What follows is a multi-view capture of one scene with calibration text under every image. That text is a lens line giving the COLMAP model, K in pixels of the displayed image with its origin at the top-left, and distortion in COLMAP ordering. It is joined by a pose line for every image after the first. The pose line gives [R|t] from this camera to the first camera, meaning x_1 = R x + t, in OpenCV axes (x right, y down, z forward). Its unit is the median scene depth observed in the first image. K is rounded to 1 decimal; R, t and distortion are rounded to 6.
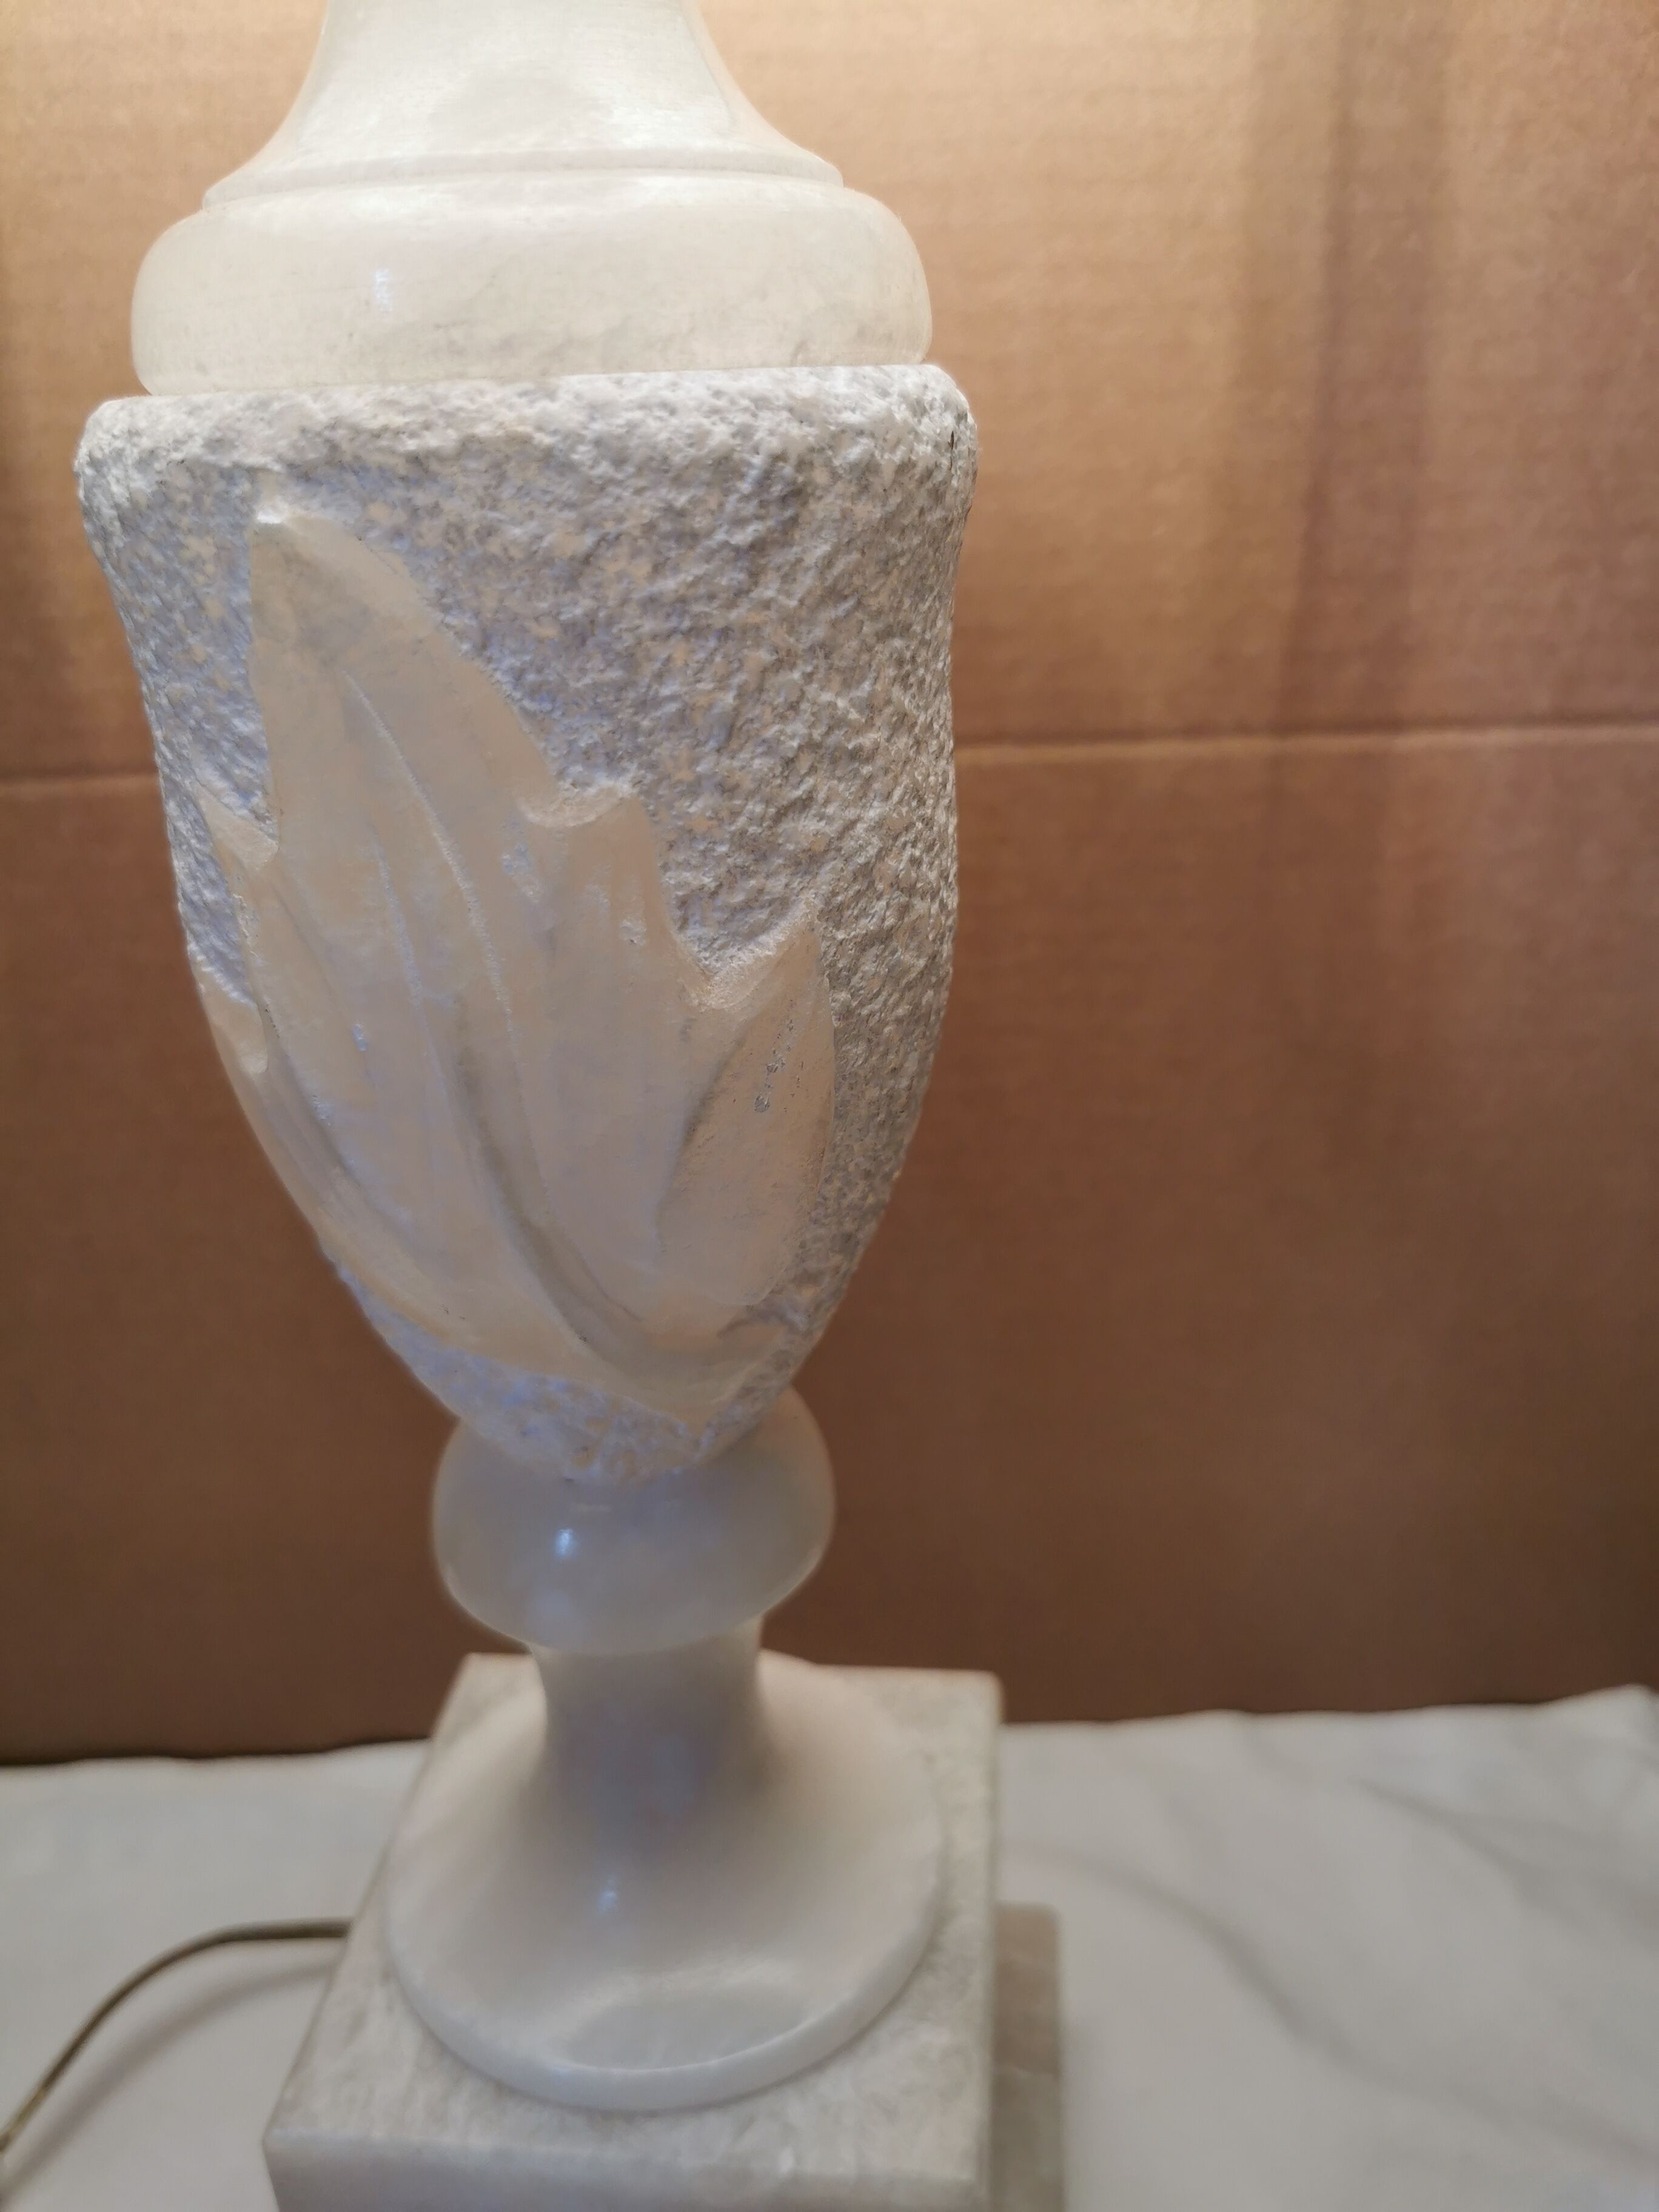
lens RADIAL K [[1659.4, 0, 837.9], [0, 1659.4, 1089.2], [0, 0, 1]] dist [0.006070, -0.036237]
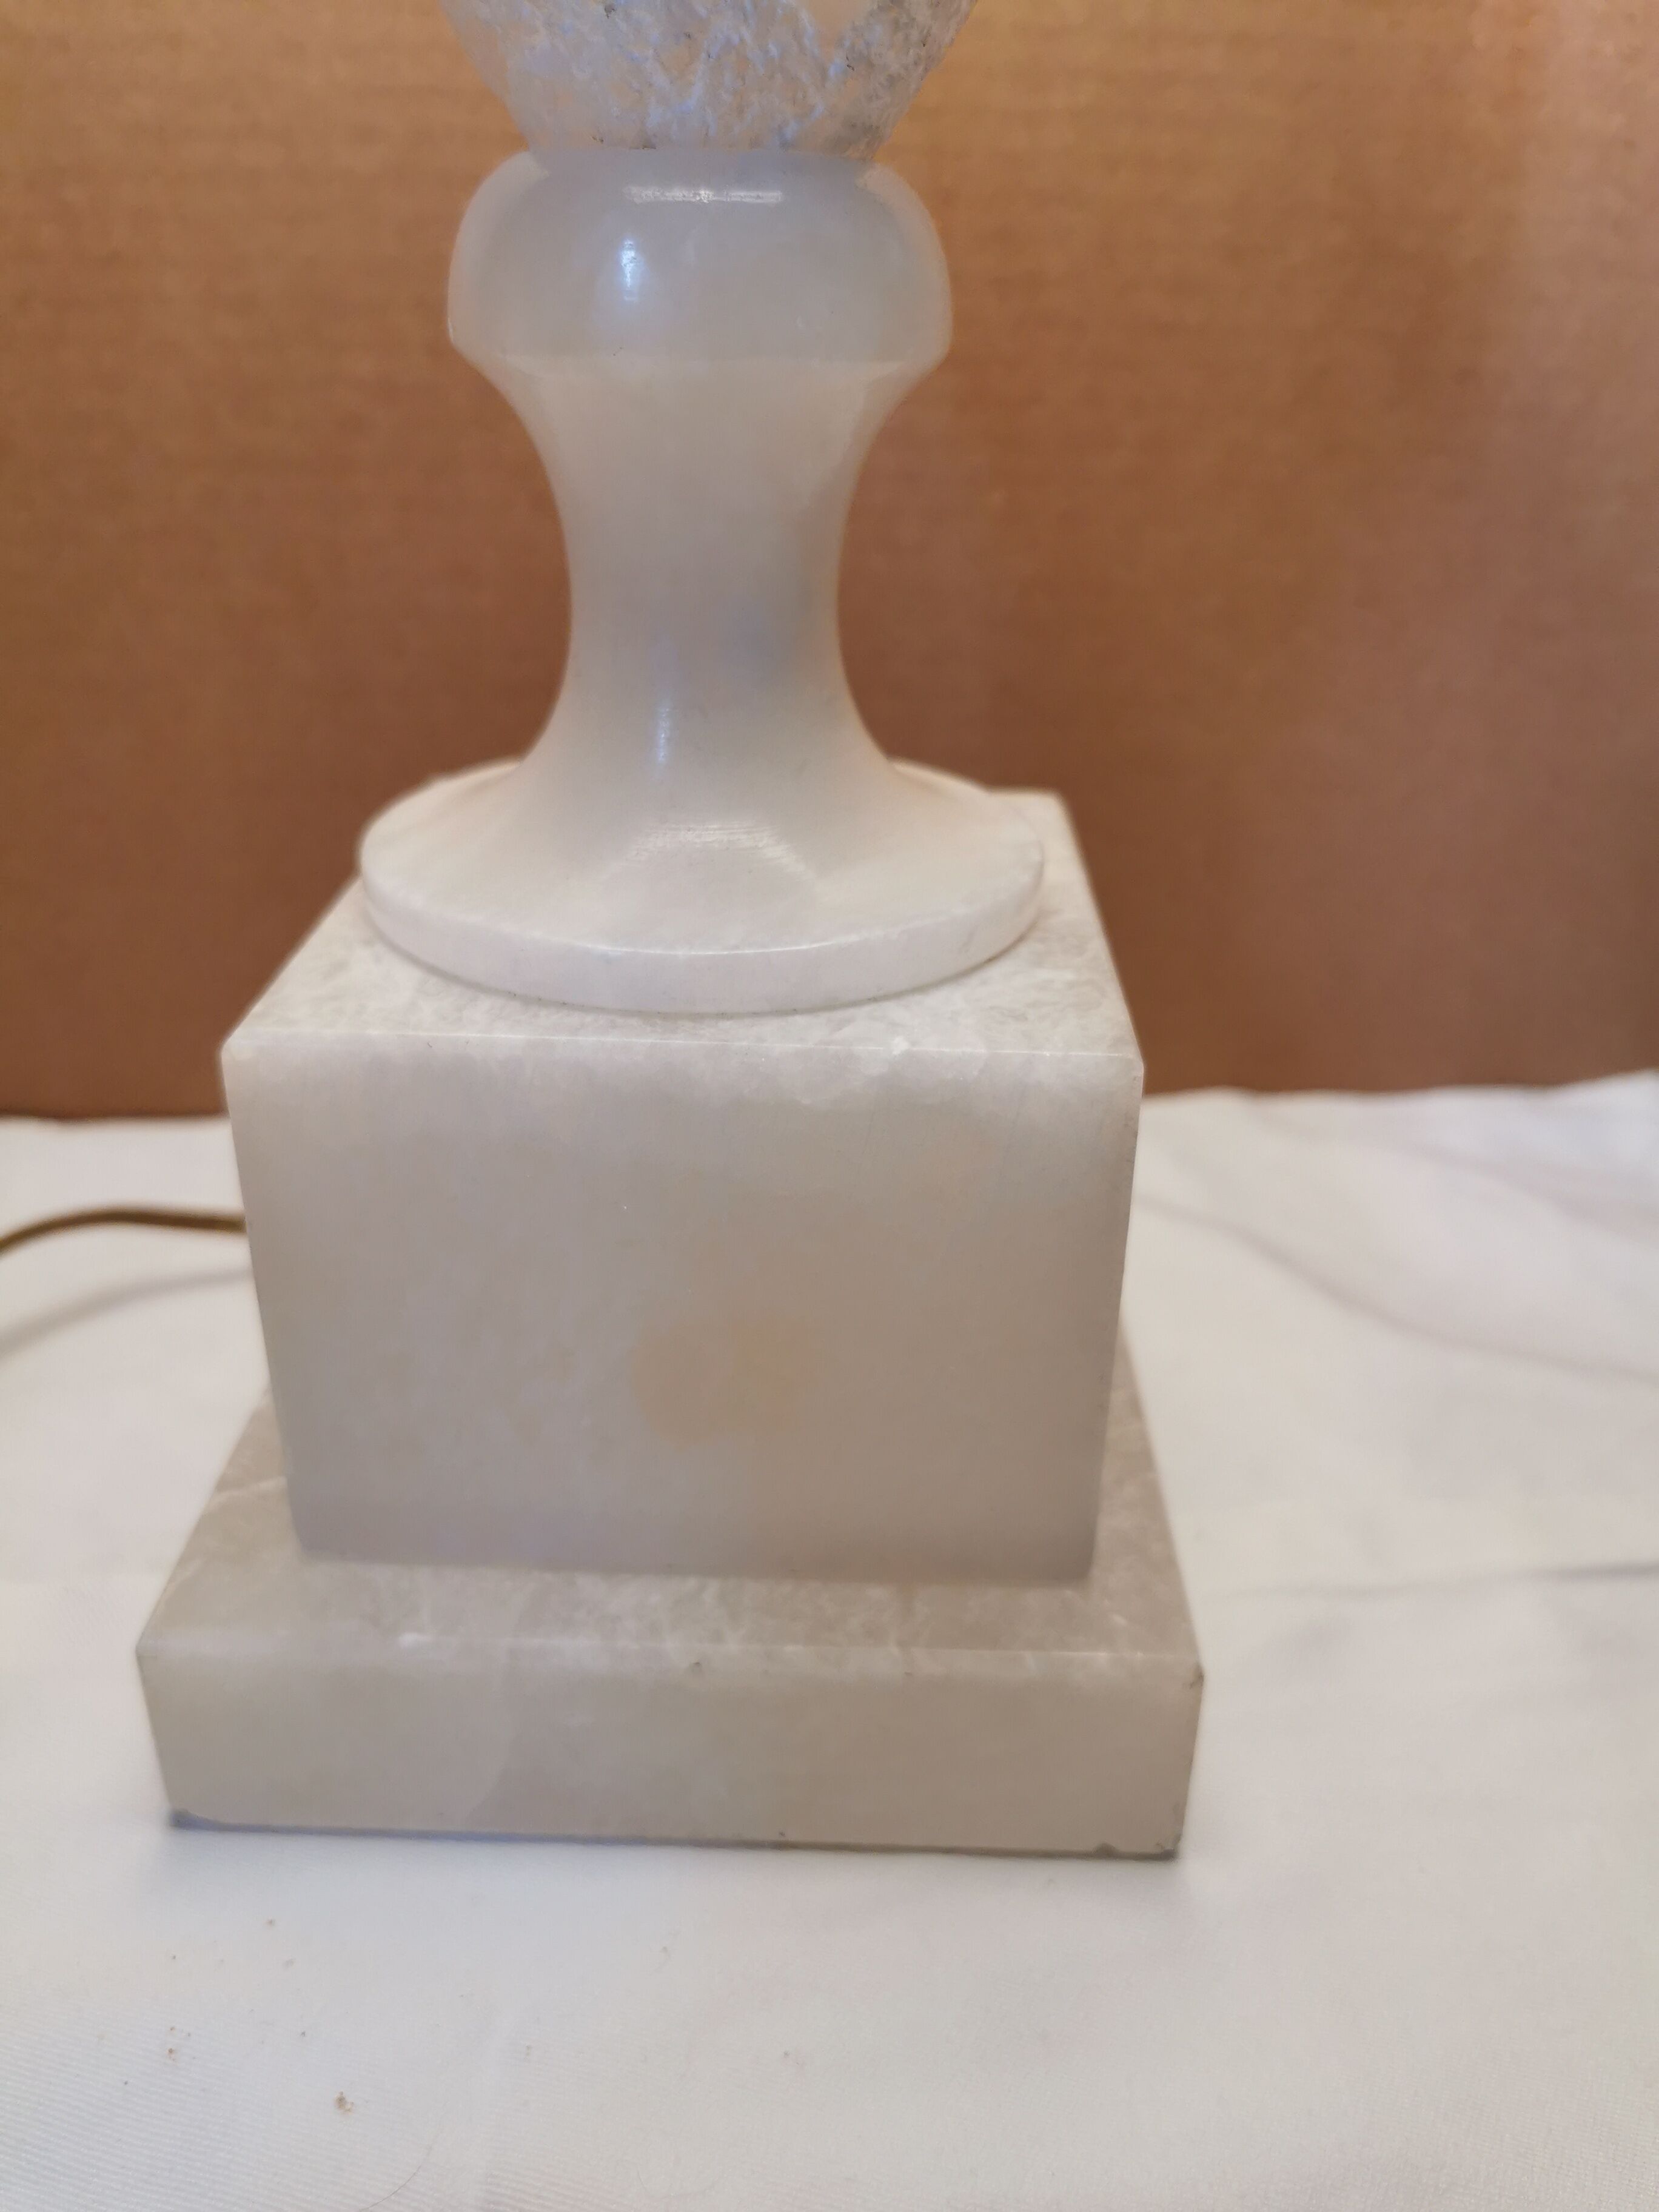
lens RADIAL K [[1659.4, 0, 837.9], [0, 1659.4, 1089.2], [0, 0, 1]] dist [0.006070, -0.036237]
pose [[0.994723, 0.021156, 0.100393, -0.150311], [-0.026093, 0.998500, 0.048125, 0.671401], [-0.099224, -0.050490, 0.993783, 0.204829]]
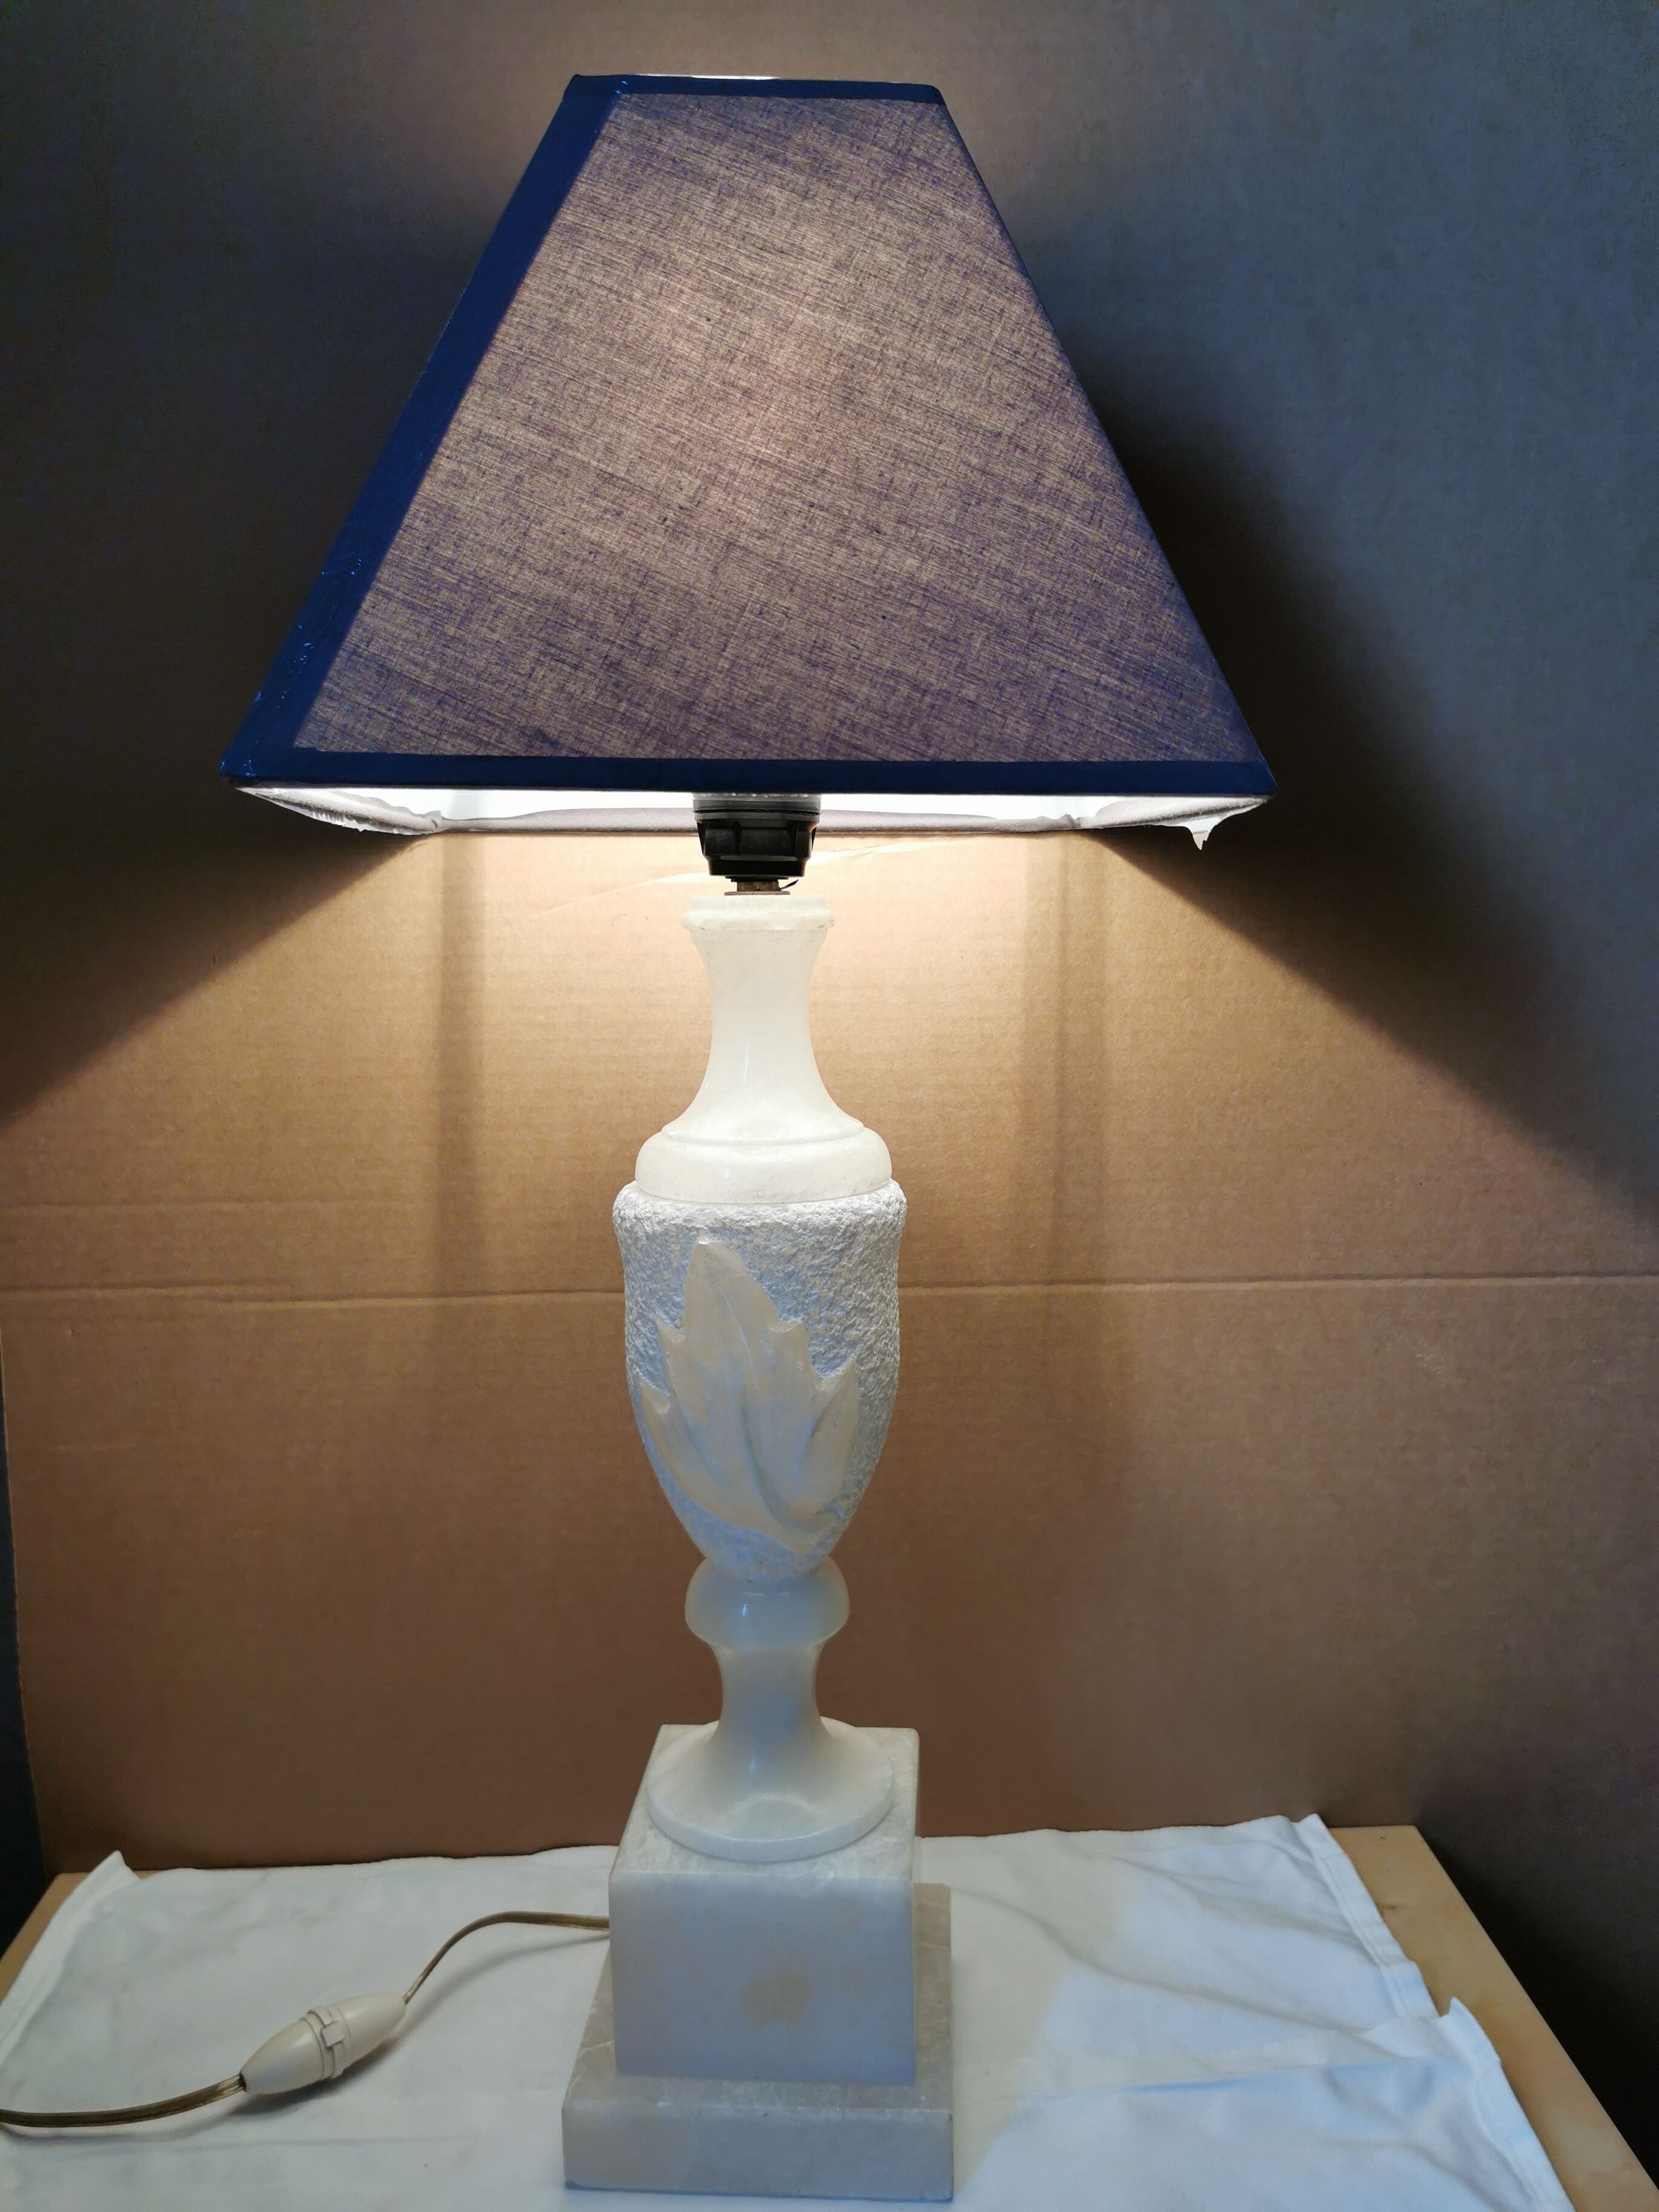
lens RADIAL K [[1659.4, 0, 837.9], [0, 1659.4, 1089.2], [0, 0, 1]] dist [0.006070, -0.036237]
pose [[0.998967, 0.020476, 0.040569, -0.153929], [-0.008349, 0.960234, -0.279070, 0.230491], [-0.044670, 0.278443, 0.959413, -1.789404]]
